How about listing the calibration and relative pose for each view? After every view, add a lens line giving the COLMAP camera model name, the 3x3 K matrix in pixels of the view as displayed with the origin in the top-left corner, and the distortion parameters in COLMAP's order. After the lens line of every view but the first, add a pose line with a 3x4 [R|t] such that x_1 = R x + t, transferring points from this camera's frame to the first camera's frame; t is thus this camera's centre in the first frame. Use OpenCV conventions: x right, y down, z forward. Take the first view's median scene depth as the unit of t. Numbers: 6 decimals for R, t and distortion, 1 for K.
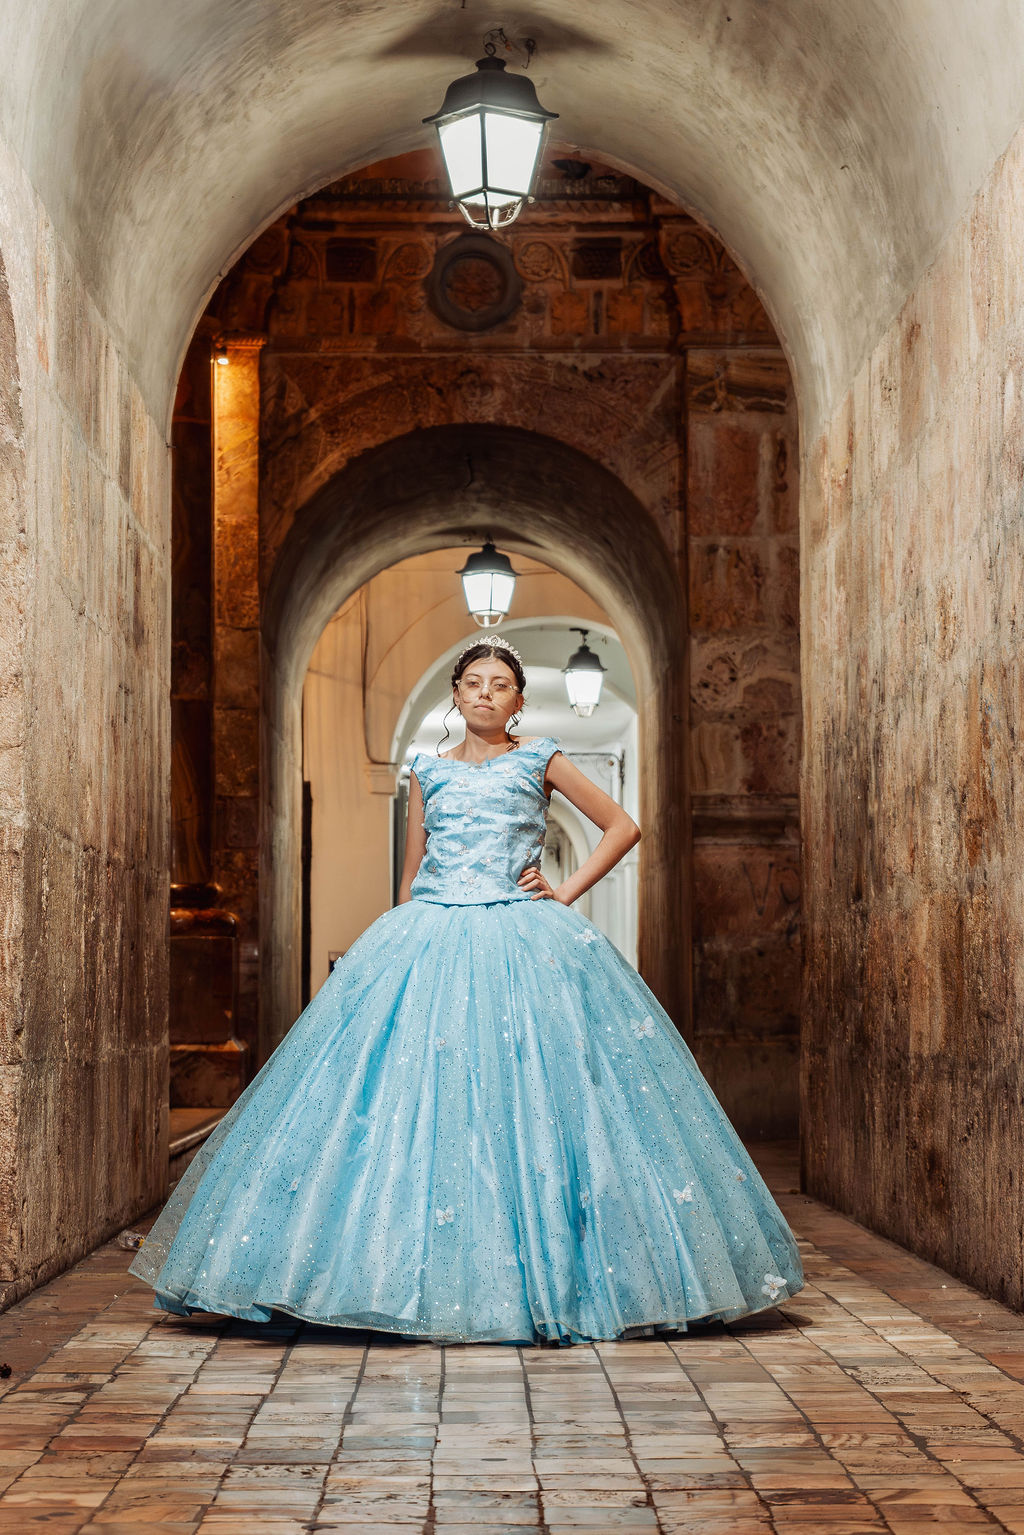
lens RADIAL K [[3461.6, 0, 512.0], [0, 3461.6, 767.5], [0, 0, 1]] dist [0.033719, 0.229034]
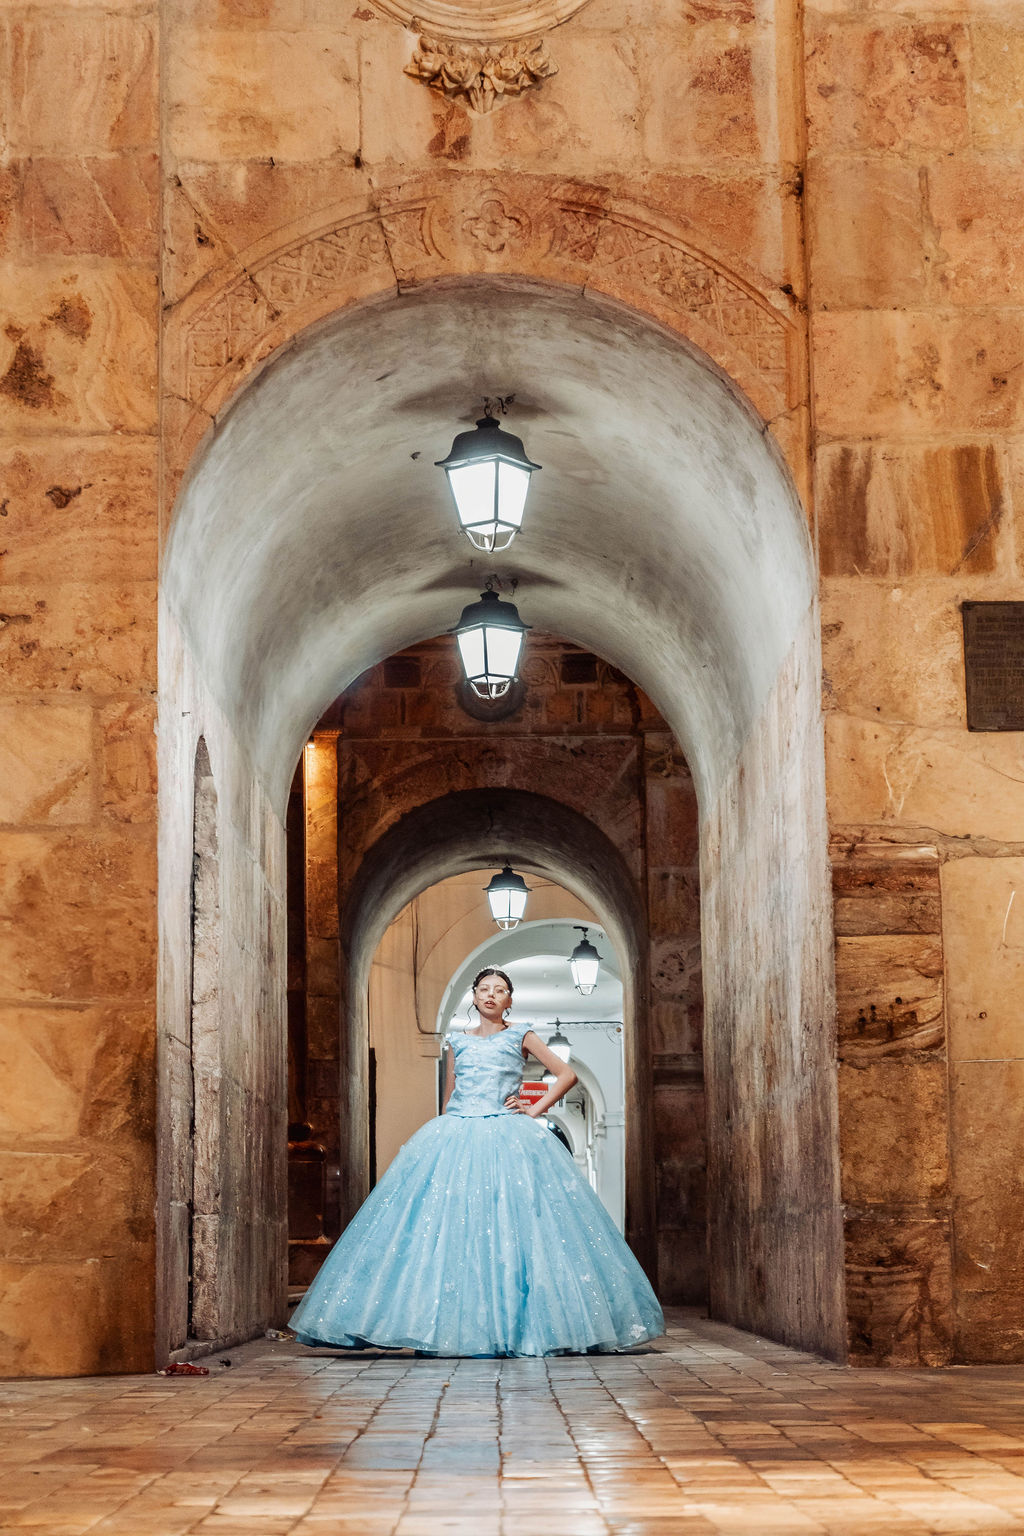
lens RADIAL K [[3463.9, 0, 512.0], [0, 3463.9, 768.0], [0, 0, 1]] dist [0.033719, 0.229034]
pose [[0.999799, -0.013842, -0.014525, 0.017450], [0.012702, 0.997041, -0.075816, -0.001908], [0.015531, 0.075616, 0.997016, -0.386878]]
